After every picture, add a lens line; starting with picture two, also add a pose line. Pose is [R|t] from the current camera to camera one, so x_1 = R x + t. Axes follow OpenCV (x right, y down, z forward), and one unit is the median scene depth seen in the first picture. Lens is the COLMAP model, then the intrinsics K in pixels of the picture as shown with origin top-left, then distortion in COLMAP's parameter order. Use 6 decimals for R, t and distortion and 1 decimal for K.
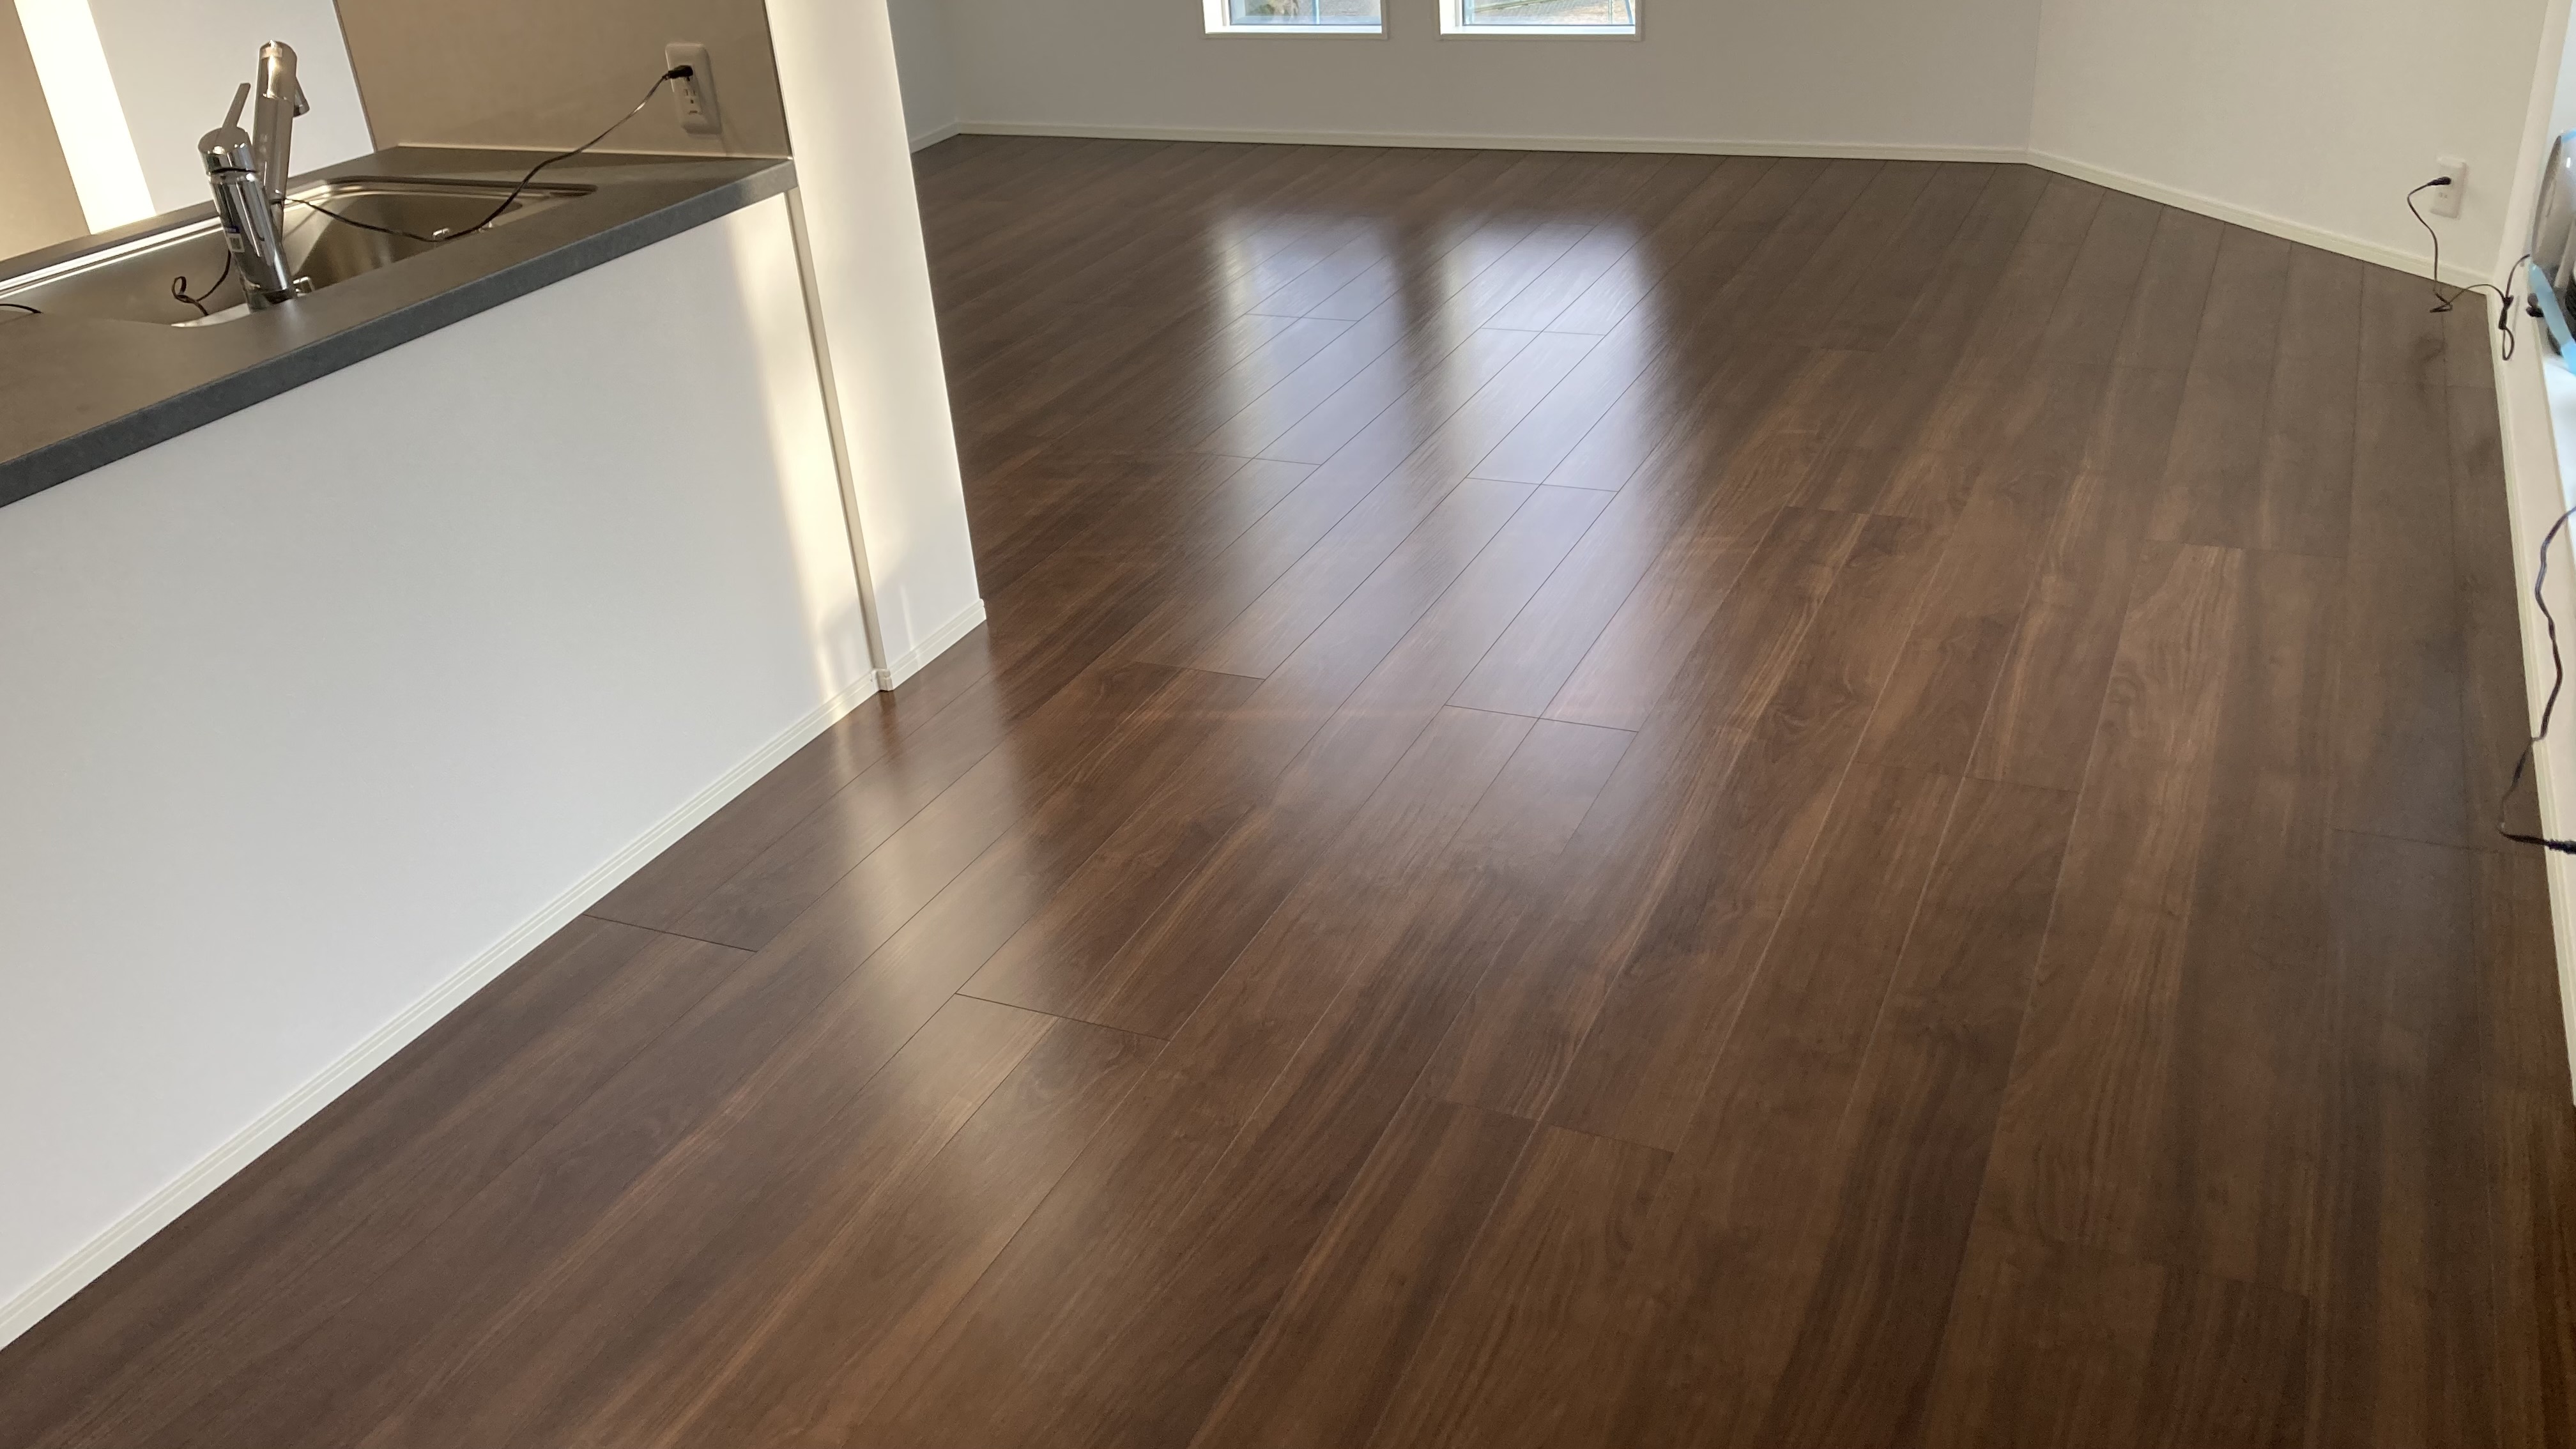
lens RADIAL K [[2108.7, 0, 1295.1], [0, 2108.7, 726.3], [0, 0, 1]] dist [0.055398, -0.019785]
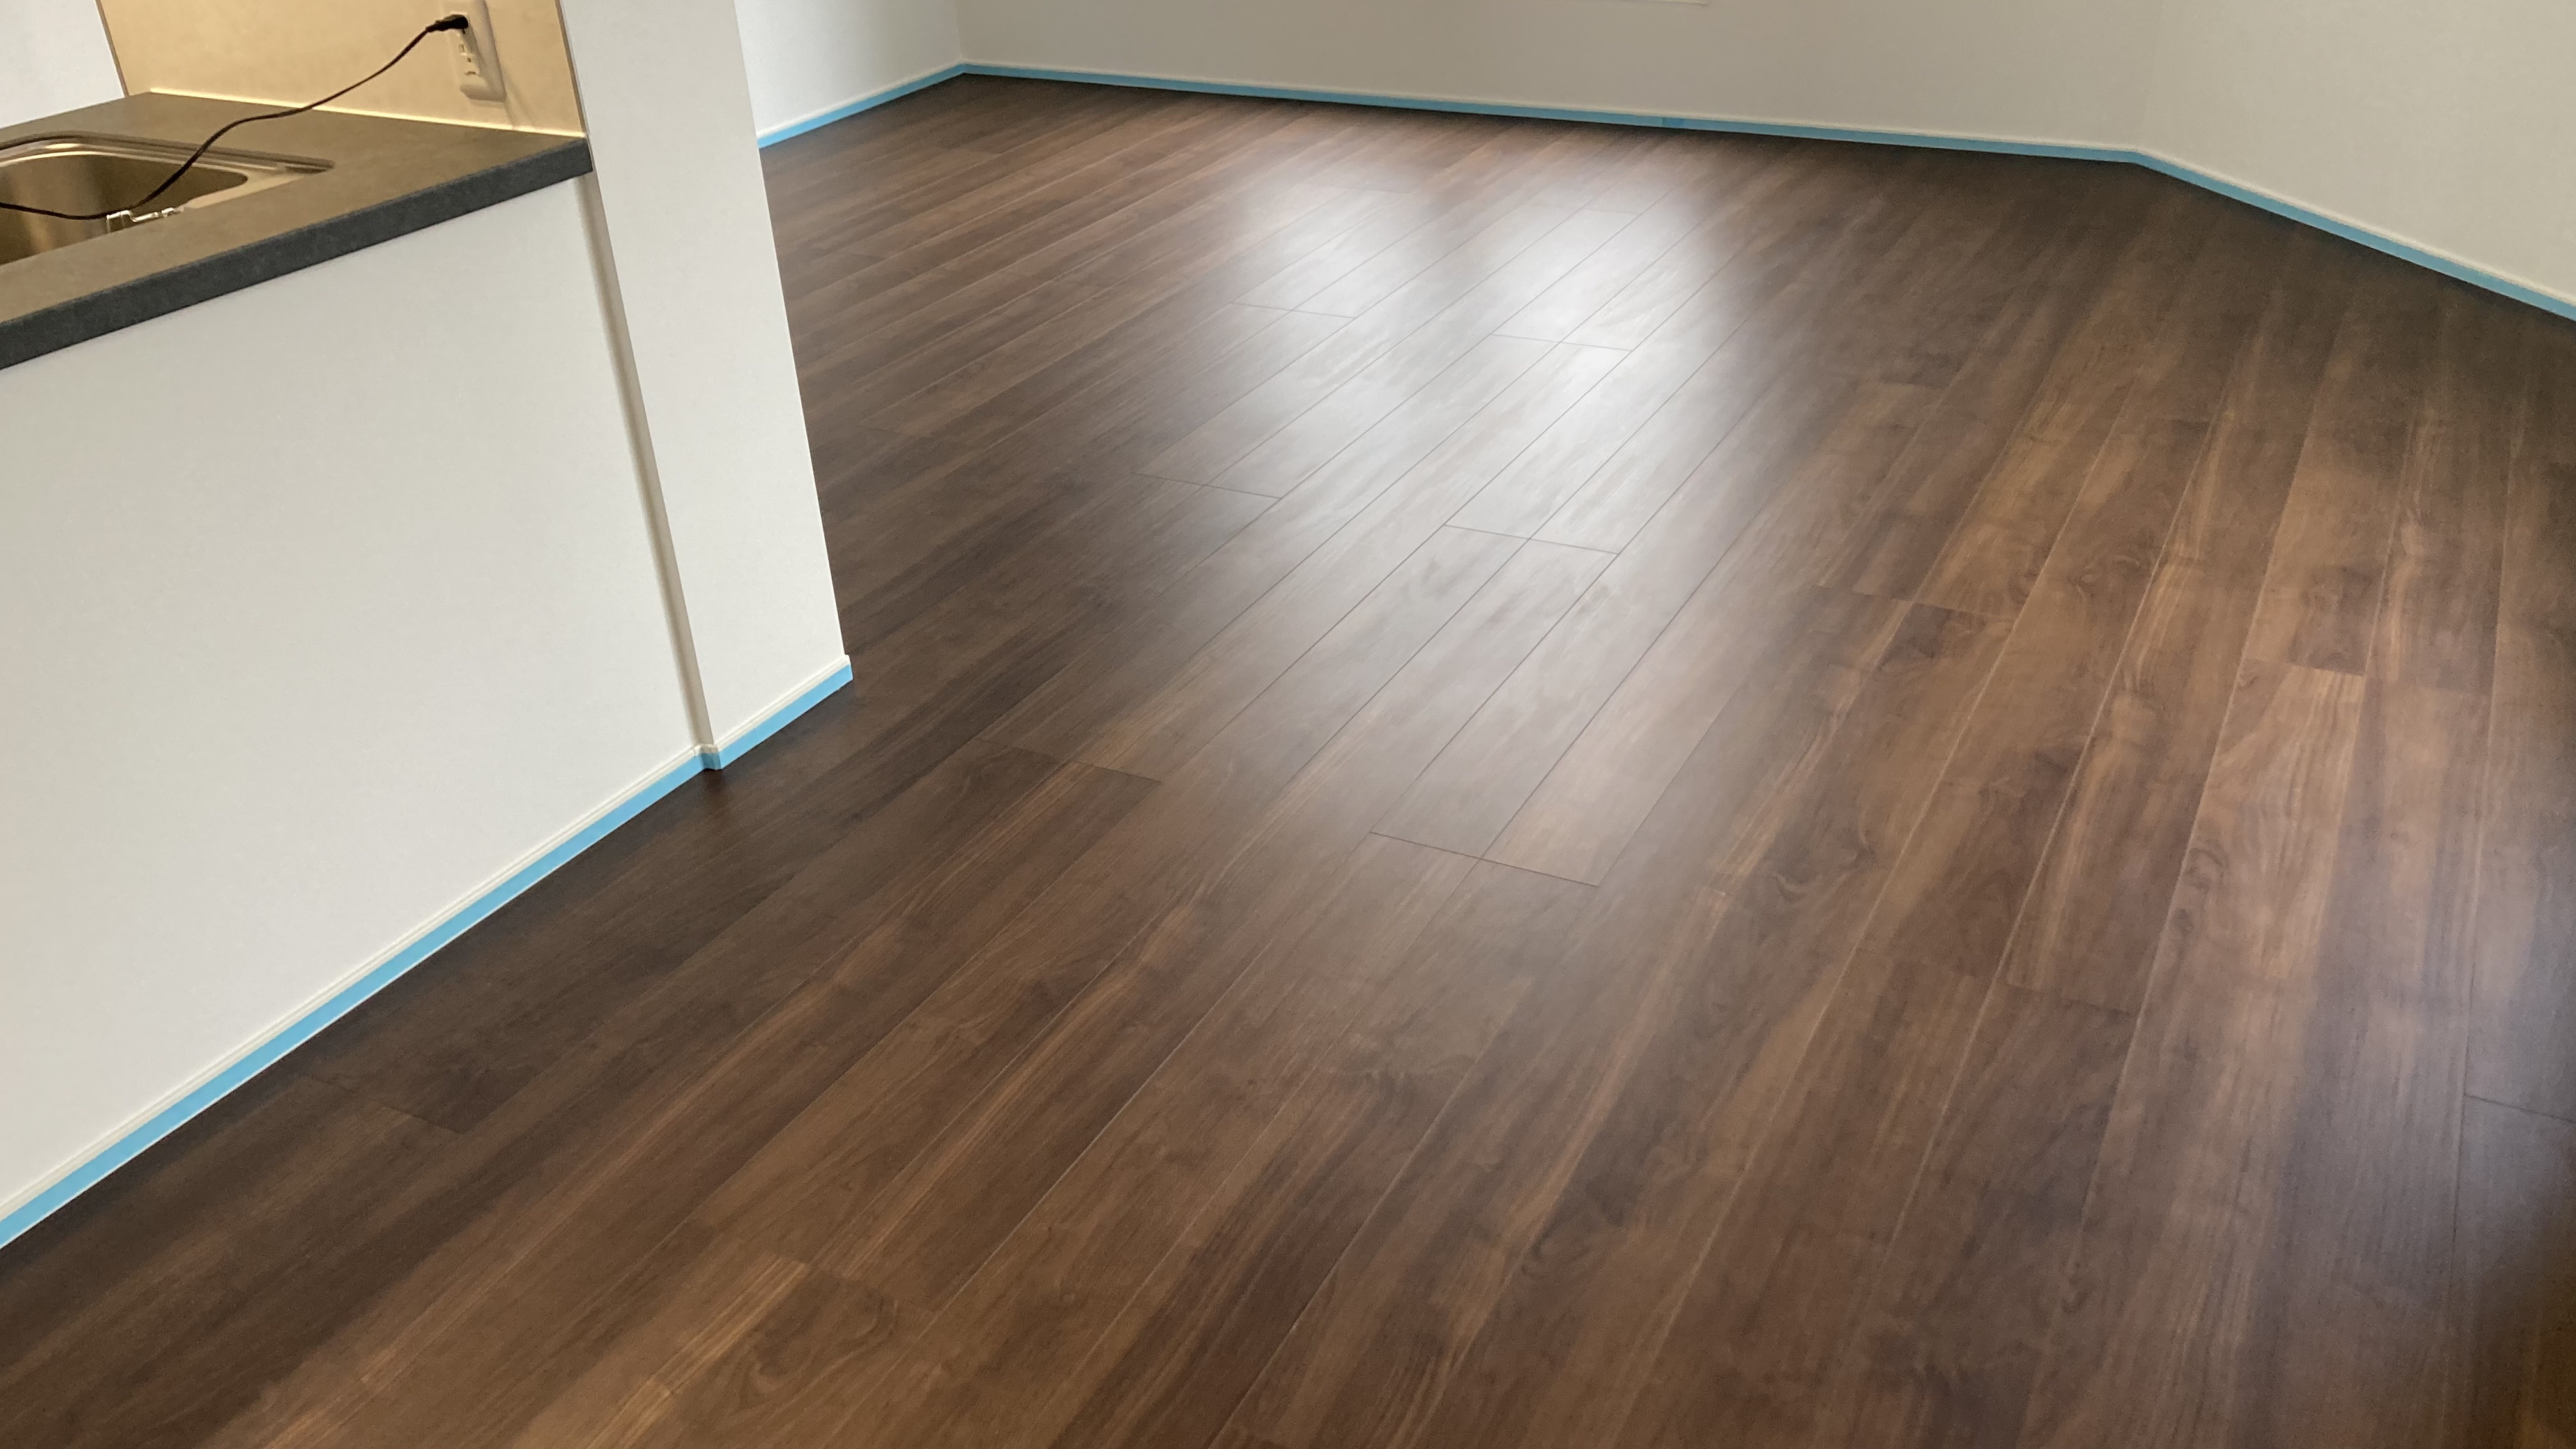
lens RADIAL K [[2108.7, 0, 1310.9], [0, 2108.7, 710.9], [0, 0, 1]] dist [0.055398, -0.019785]
pose [[0.998303, 0.050240, -0.029450, 0.075560], [-0.049429, 0.998395, 0.027632, -0.085586], [0.030791, -0.026130, 0.999184, 0.192249]]
